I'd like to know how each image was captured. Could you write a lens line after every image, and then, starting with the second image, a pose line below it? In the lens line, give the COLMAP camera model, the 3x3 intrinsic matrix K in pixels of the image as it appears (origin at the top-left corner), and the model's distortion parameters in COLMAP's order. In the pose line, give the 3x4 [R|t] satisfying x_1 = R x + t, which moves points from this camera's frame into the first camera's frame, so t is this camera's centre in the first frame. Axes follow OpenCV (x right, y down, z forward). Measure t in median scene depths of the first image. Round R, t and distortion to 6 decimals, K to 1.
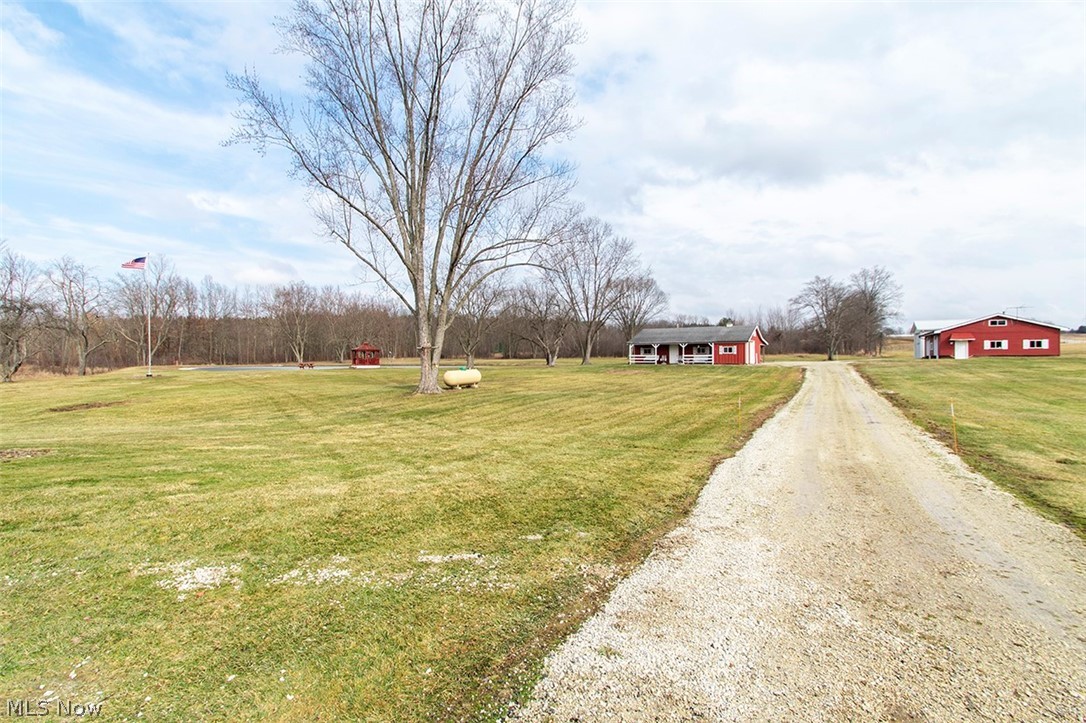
lens RADIAL K [[517.2, 0, 543.0], [0, 517.2, 361.5], [0, 0, 1]] dist [0.005349, 0.000358]
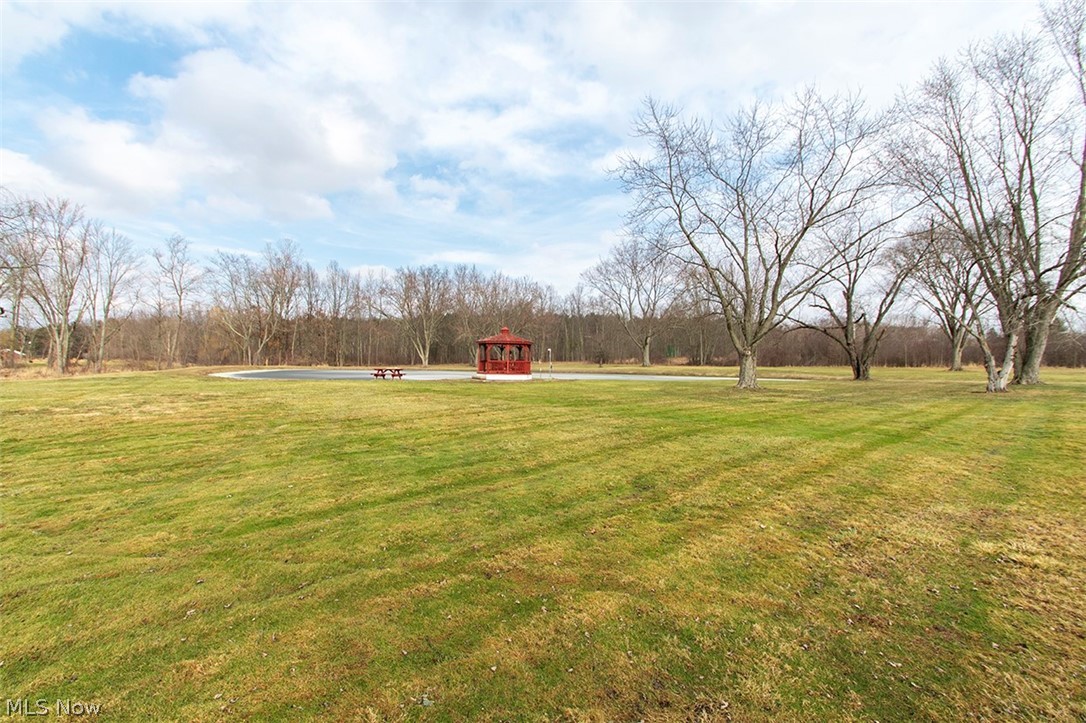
lens RADIAL K [[517.2, 0, 543.0], [0, 517.2, 361.5], [0, 0, 1]] dist [0.005349, 0.000358]
pose [[0.965938, 0.016845, -0.258224, -0.104939], [-0.019661, 0.999772, -0.008327, -0.000644], [0.258025, 0.013120, 0.966049, 0.310441]]
